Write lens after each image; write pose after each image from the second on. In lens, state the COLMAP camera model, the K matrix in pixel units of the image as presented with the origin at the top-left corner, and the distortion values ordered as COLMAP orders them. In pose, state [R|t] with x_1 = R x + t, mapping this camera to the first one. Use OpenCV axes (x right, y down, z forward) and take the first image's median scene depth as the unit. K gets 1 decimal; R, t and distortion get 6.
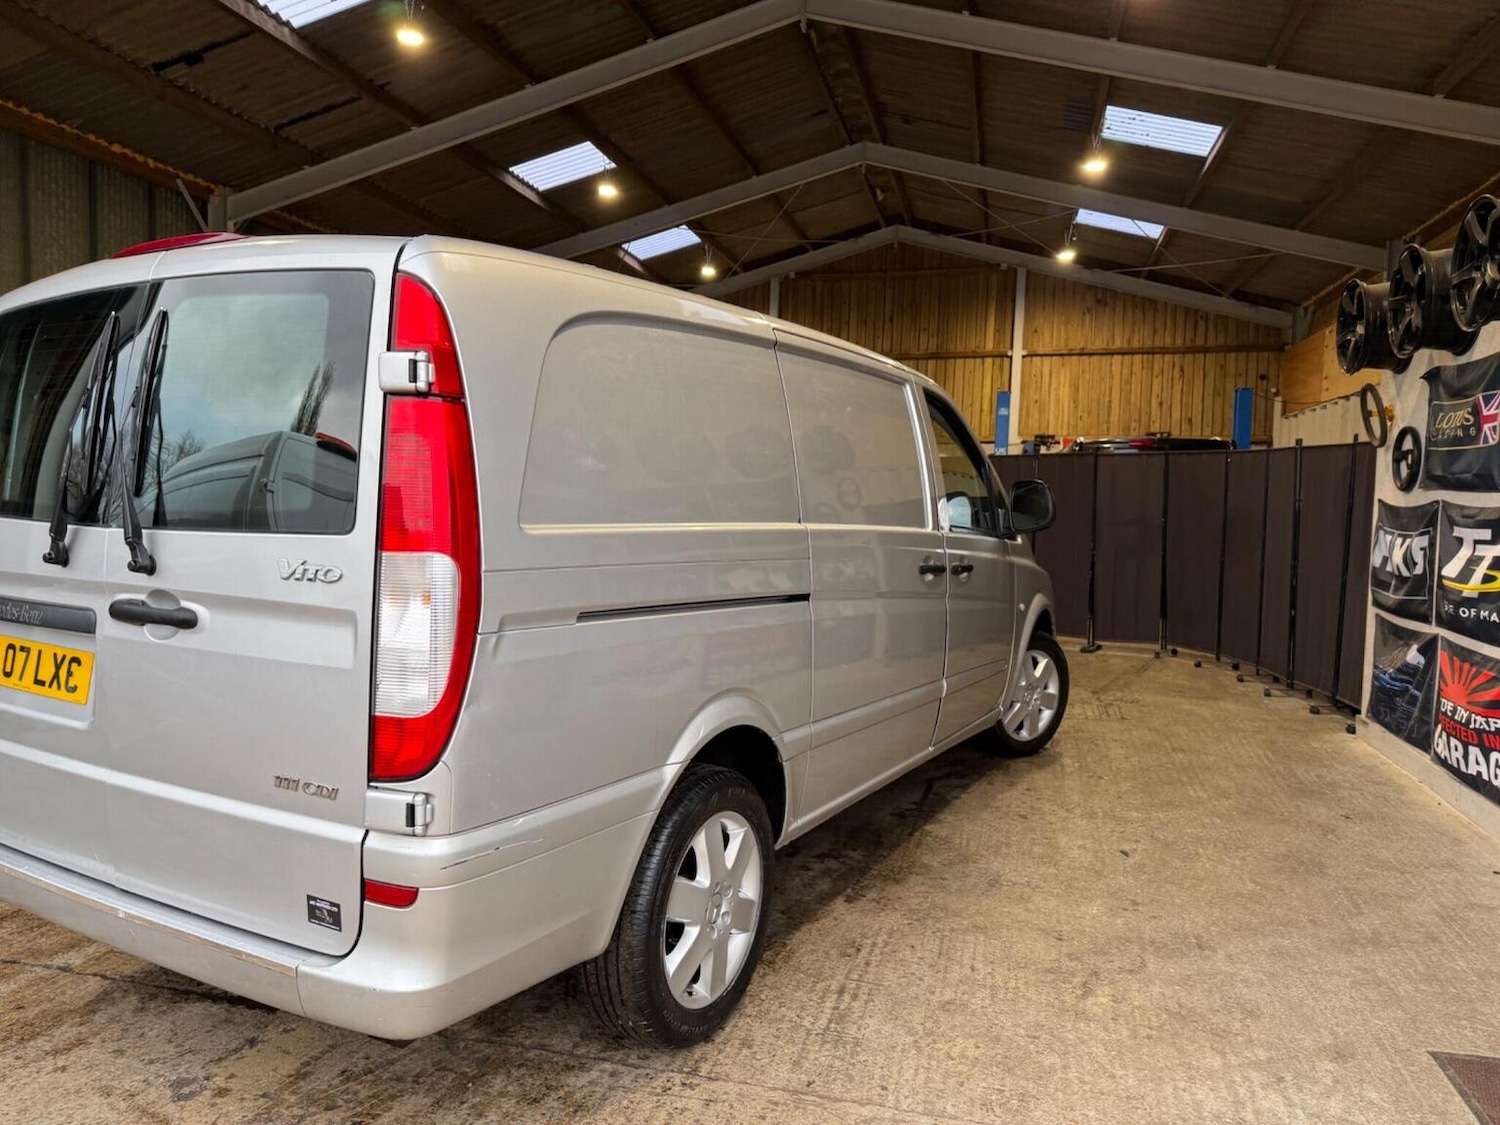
lens RADIAL K [[1058.7, 0, 750.2], [0, 1058.7, 566.6], [0, 0, 1]] dist [0.015410, -0.021742]
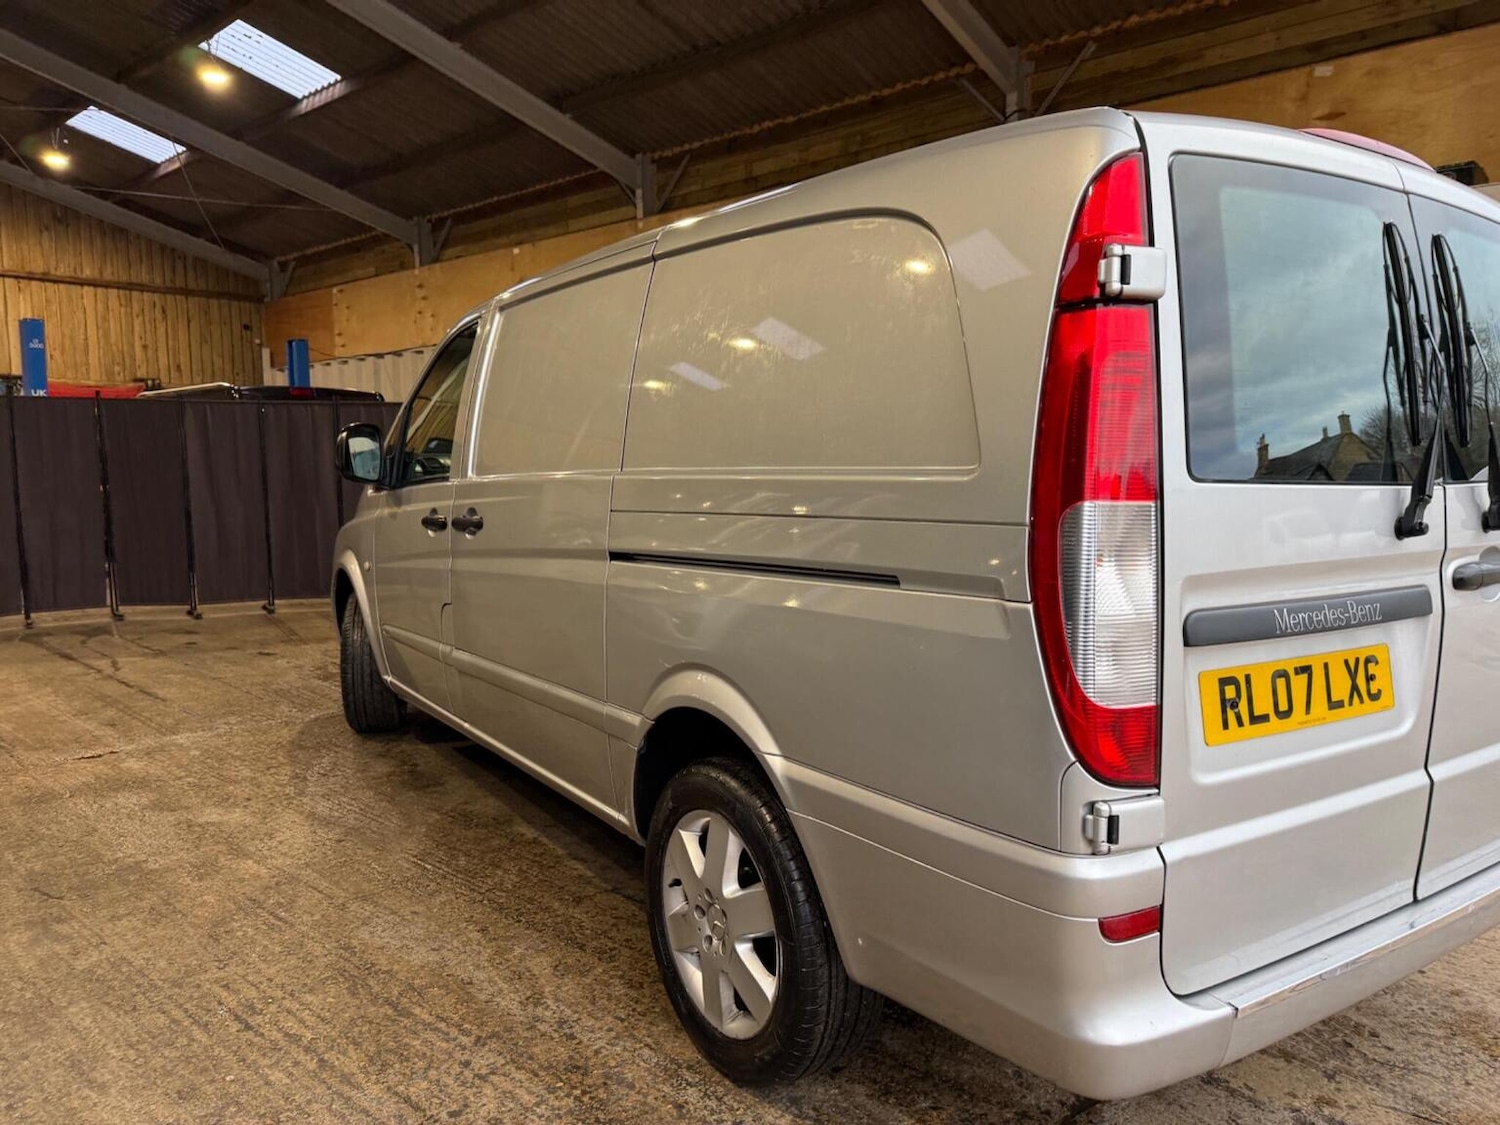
lens RADIAL K [[1053.1, 0, 736.7], [0, 1053.1, 567.2], [0, 0, 1]] dist [0.027971, -0.029408]
pose [[0.459364, -0.115601, 0.880693, -0.203833], [0.075085, 0.993000, 0.091179, -0.011486], [-0.885069, 0.024243, 0.464828, 0.139334]]
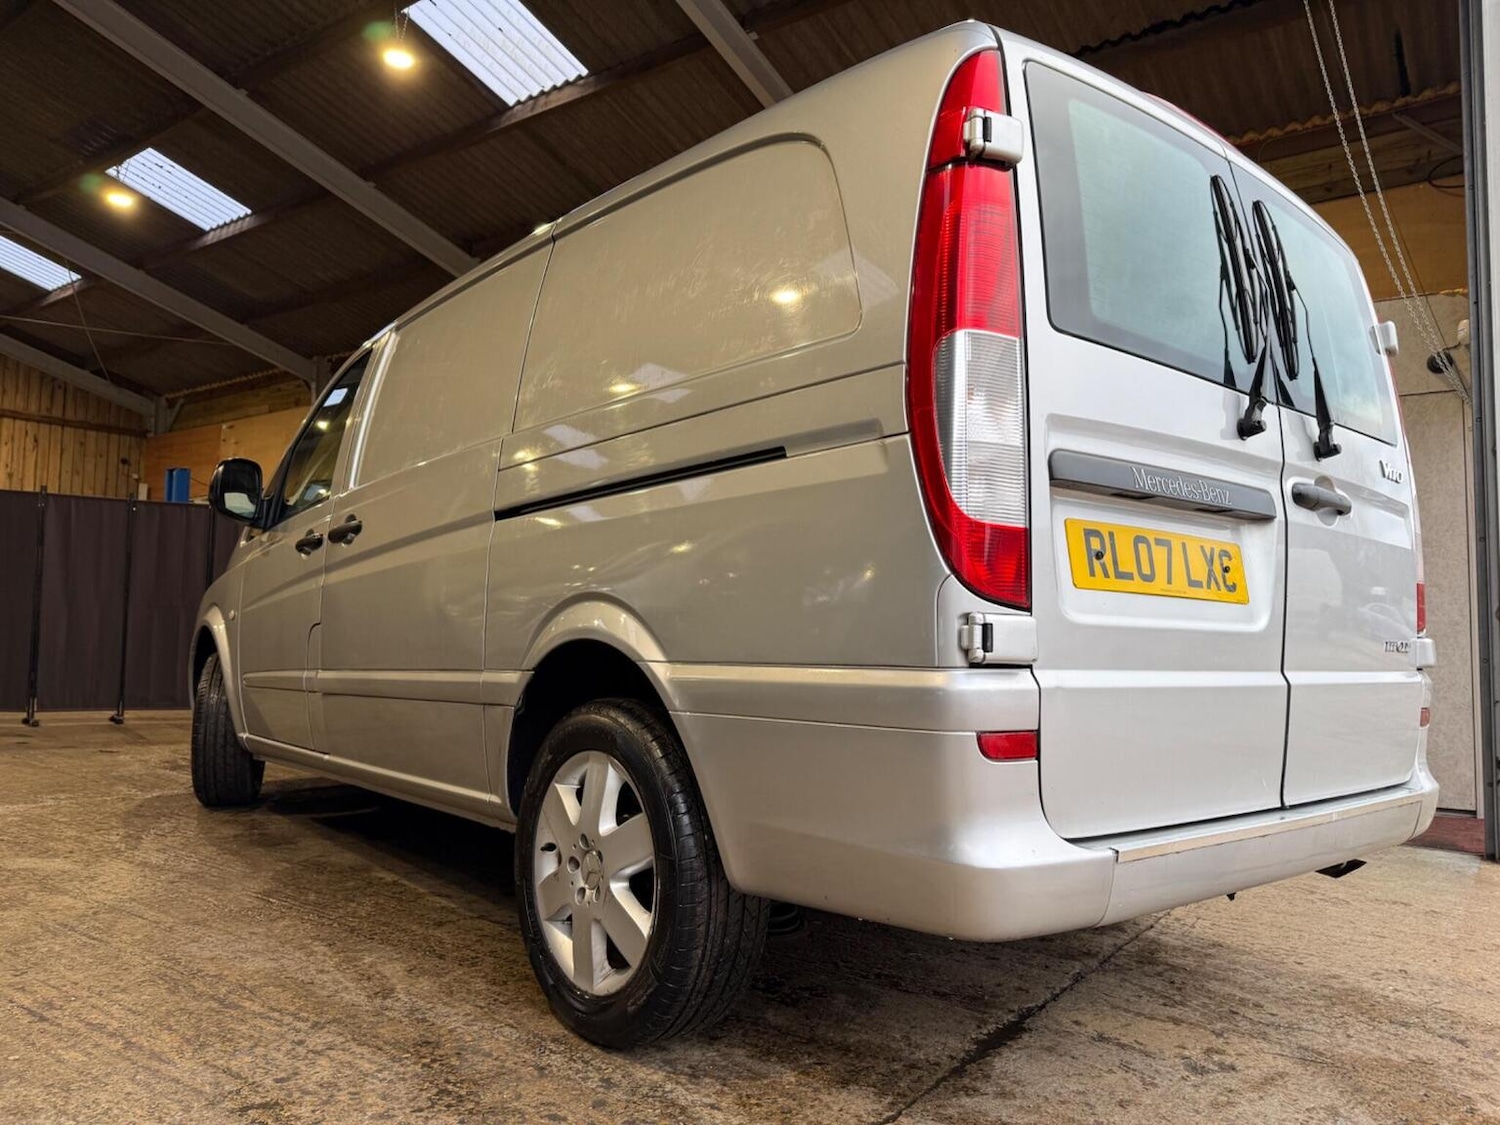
lens RADIAL K [[1059.4, 0, 754.1], [0, 1059.4, 569.5], [0, 0, 1]] dist [0.013037, -0.015825]
pose [[0.355403, 0.049529, 0.933400, -0.204719], [0.053117, 0.995911, -0.073071, 0.018813], [-0.933203, 0.075549, 0.351319, 0.139806]]
